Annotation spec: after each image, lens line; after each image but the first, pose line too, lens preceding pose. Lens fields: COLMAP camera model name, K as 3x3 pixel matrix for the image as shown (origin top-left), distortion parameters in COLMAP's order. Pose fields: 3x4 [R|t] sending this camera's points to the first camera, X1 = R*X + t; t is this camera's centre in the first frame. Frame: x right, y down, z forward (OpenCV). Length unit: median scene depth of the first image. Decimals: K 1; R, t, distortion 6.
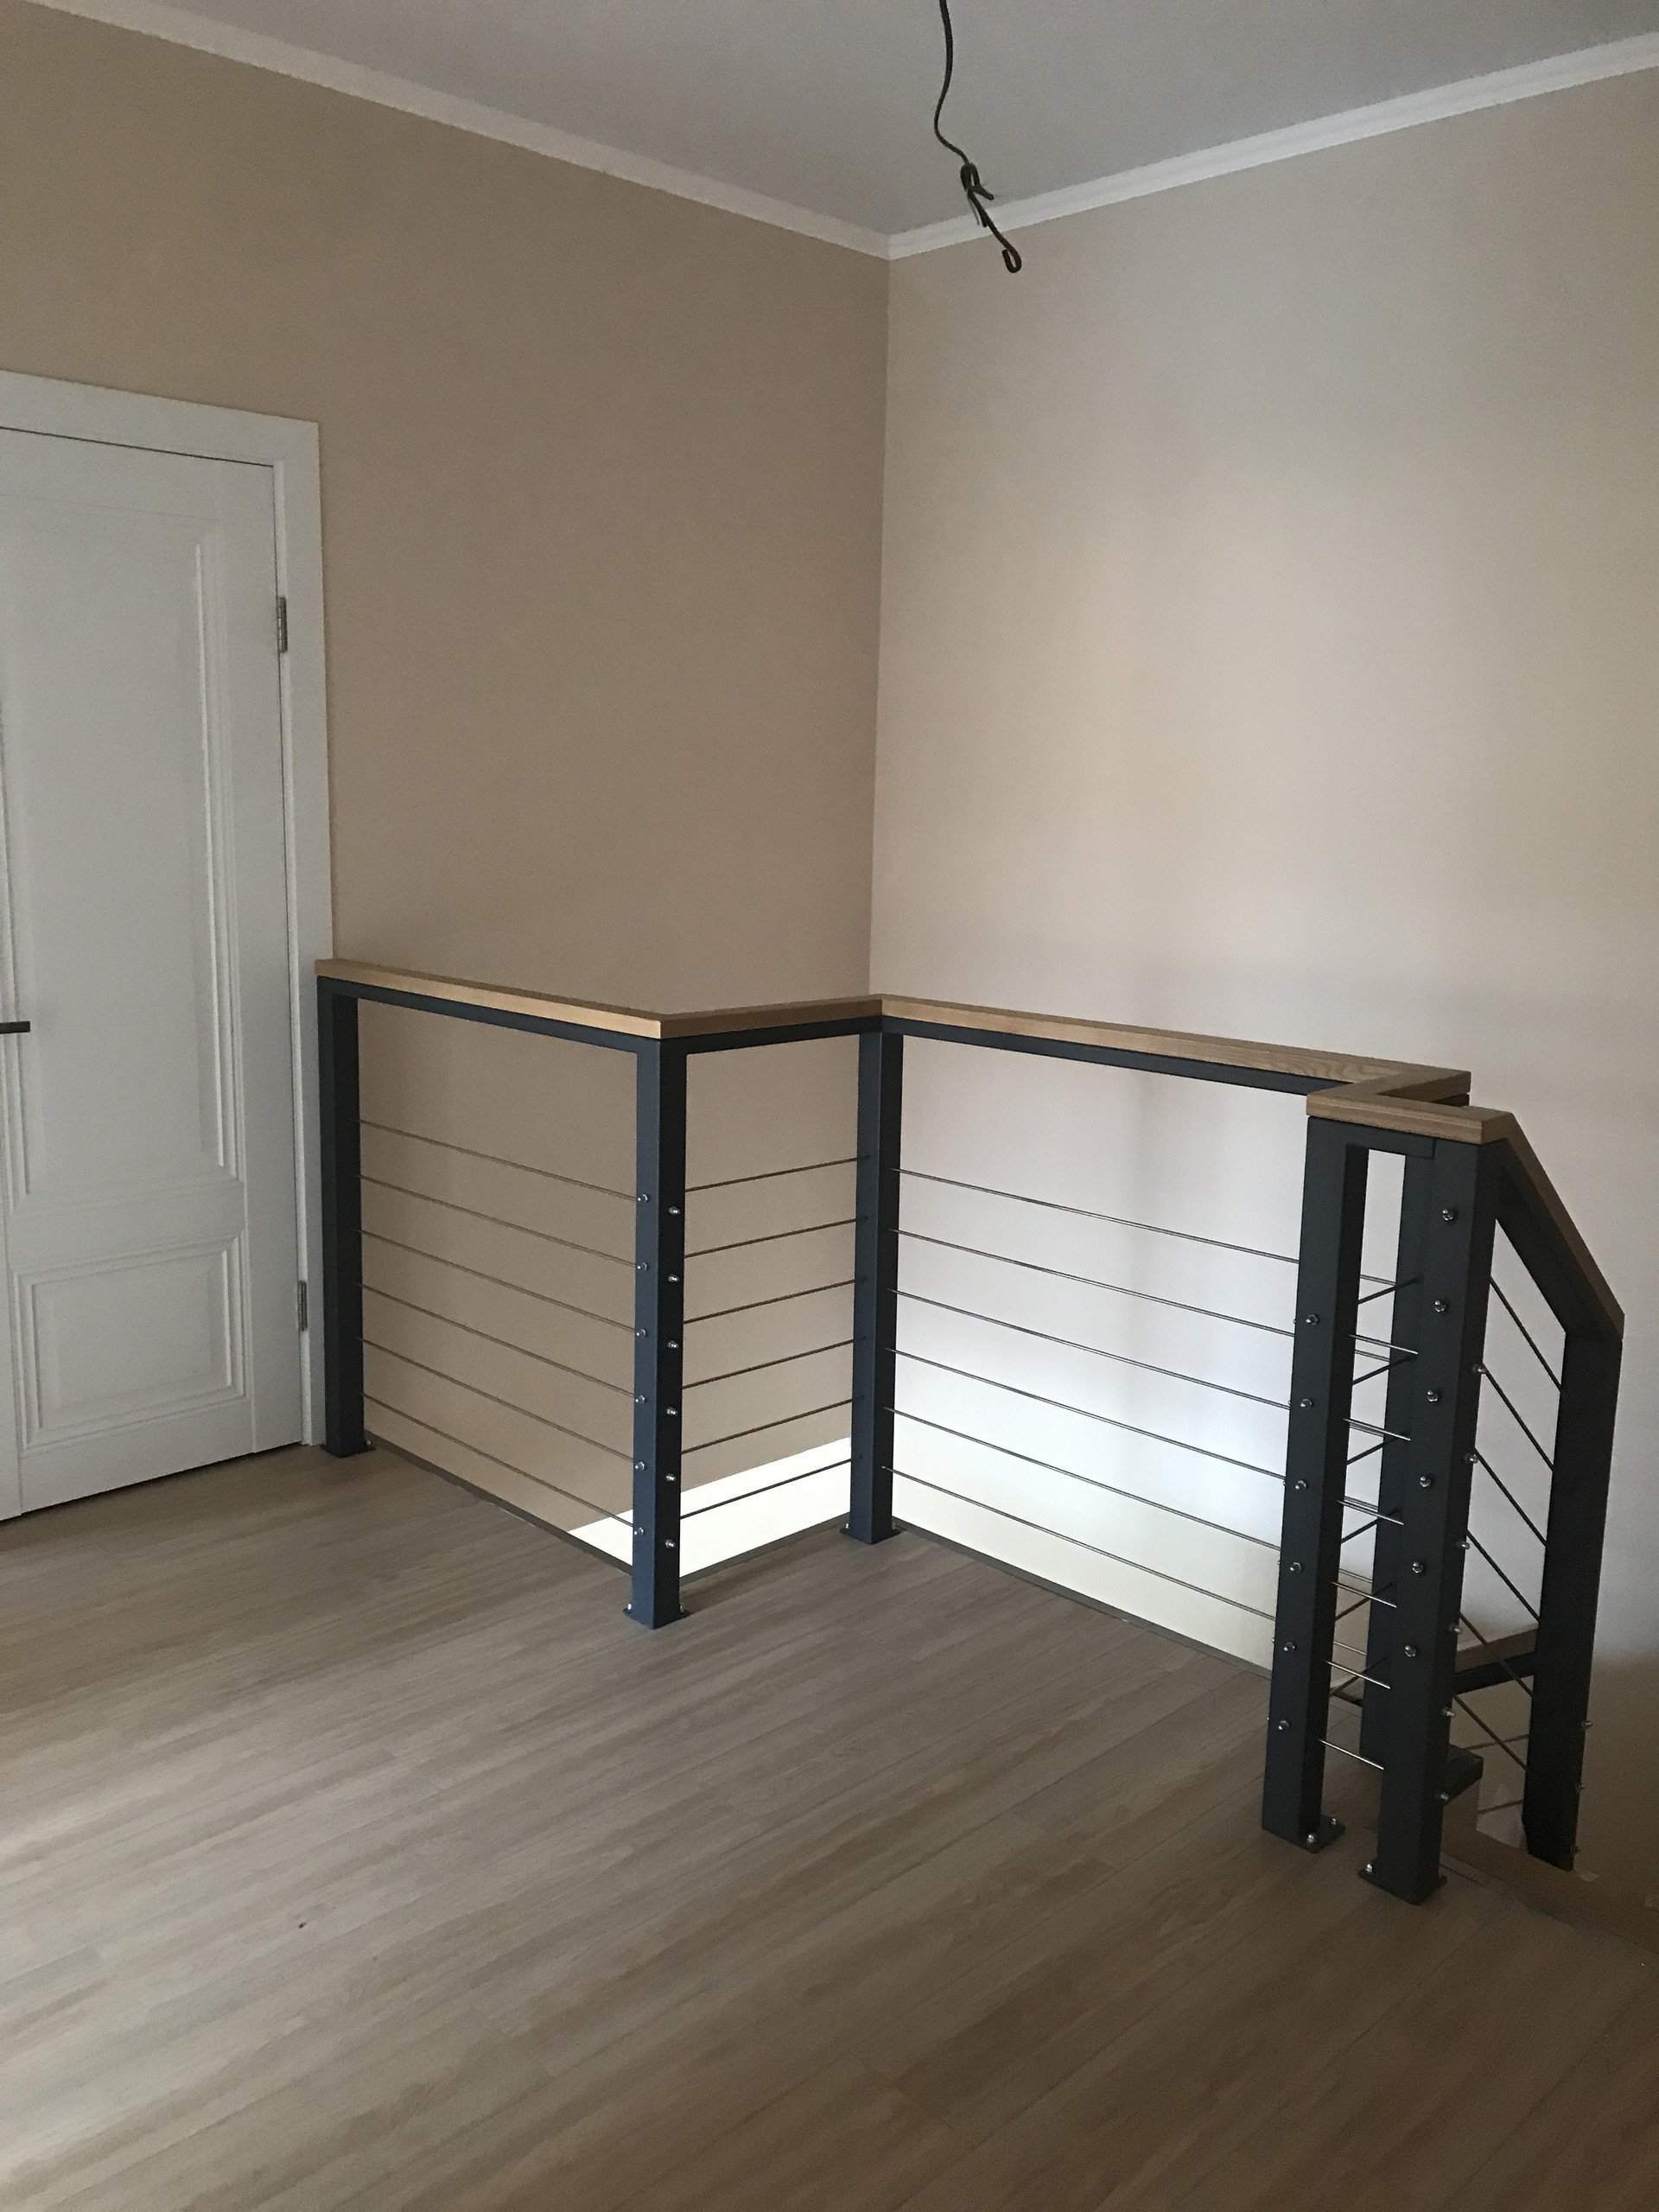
lens RADIAL K [[1828.8, 0, 829.5], [0, 1828.8, 1106.0], [0, 0, 1]] dist [0.090494, -0.110553]
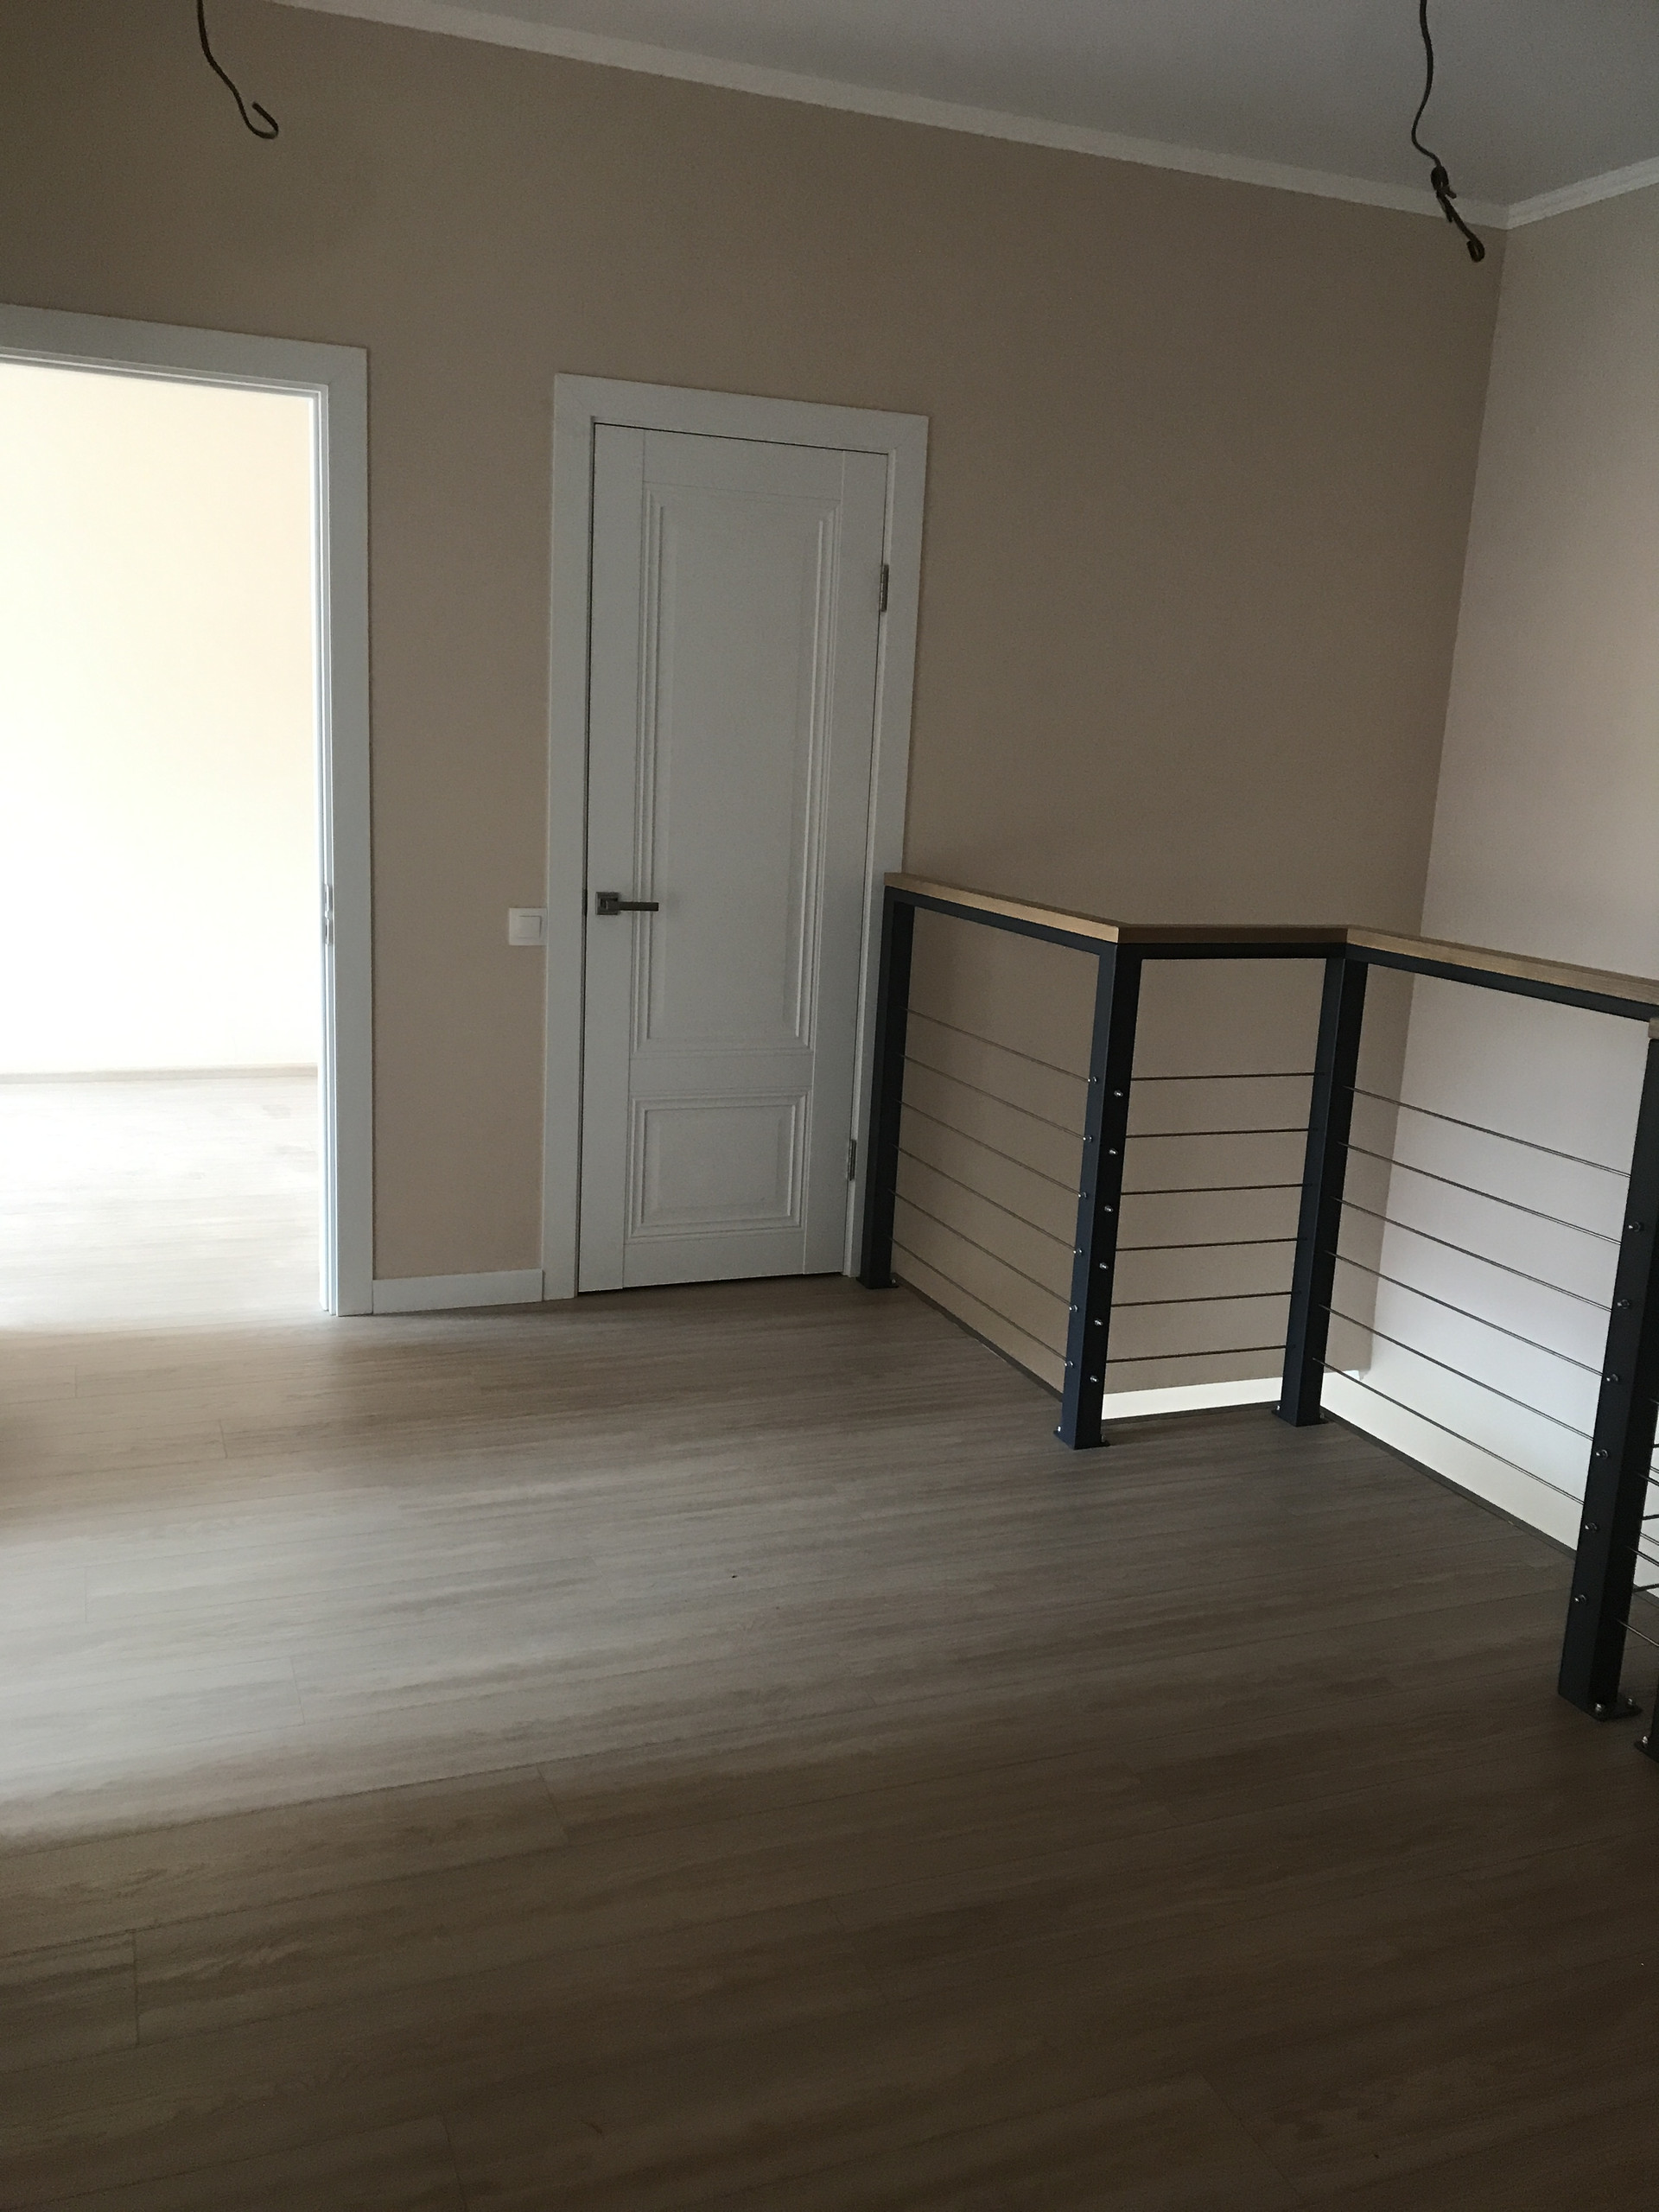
lens RADIAL K [[1826.4, 0, 829.5], [0, 1826.4, 1106.0], [0, 0, 1]] dist [0.118157, -0.121719]
pose [[0.925935, 0.102908, -0.363393, 0.160364], [-0.095781, 0.994691, 0.037630, 0.036721], [0.365336, -0.000037, 0.930876, -0.142924]]
